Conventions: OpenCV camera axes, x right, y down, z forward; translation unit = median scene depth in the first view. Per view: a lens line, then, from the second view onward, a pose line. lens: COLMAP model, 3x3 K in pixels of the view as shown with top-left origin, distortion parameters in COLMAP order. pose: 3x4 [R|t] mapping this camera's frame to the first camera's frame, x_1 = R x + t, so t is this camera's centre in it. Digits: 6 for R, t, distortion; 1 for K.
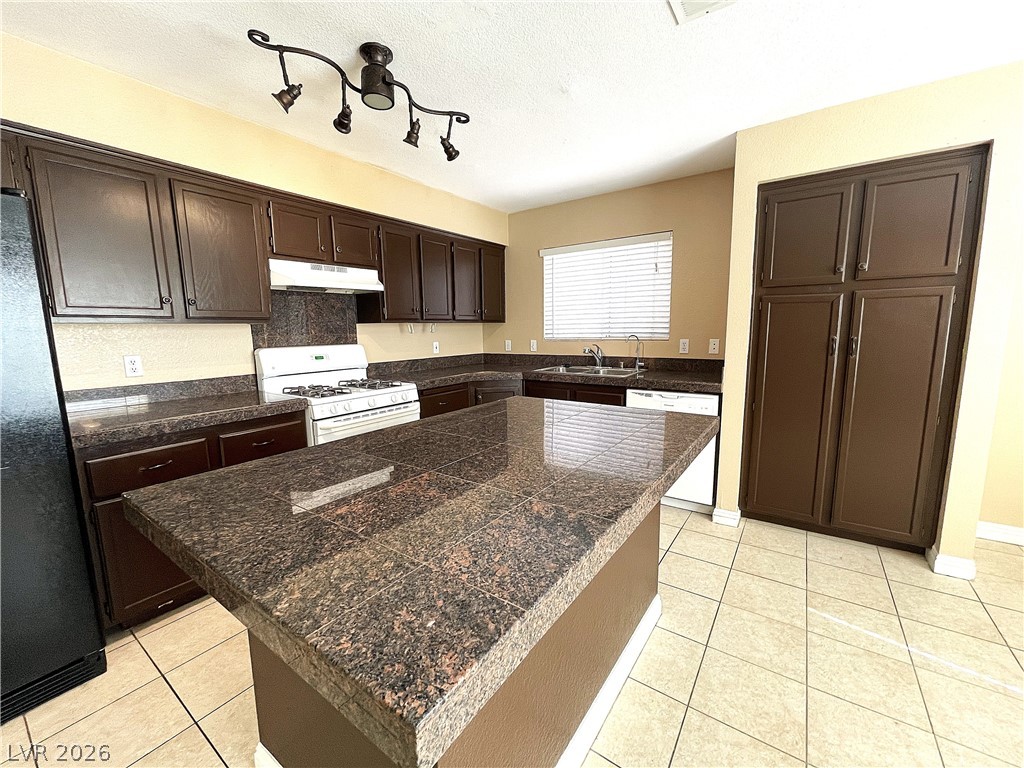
lens RADIAL K [[415.9, 0, 513.7], [0, 415.9, 383.6], [0, 0, 1]] dist [-0.000408, 0.000244]
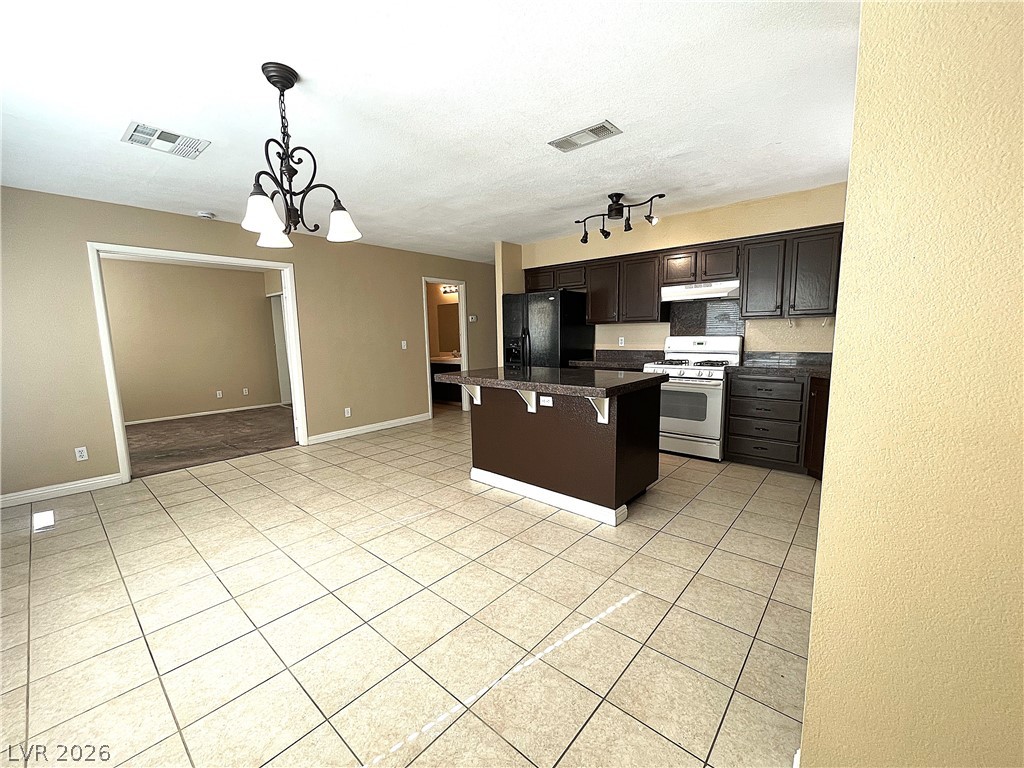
lens RADIAL K [[415.9, 0, 509.4], [0, 415.9, 385.5], [0, 0, 1]] dist [-0.000408, 0.000244]
pose [[-0.103333, 0.148377, -0.983517, 1.125143], [-0.109163, 0.981146, 0.159489, -0.077491], [0.988638, 0.123844, -0.085187, 0.448907]]
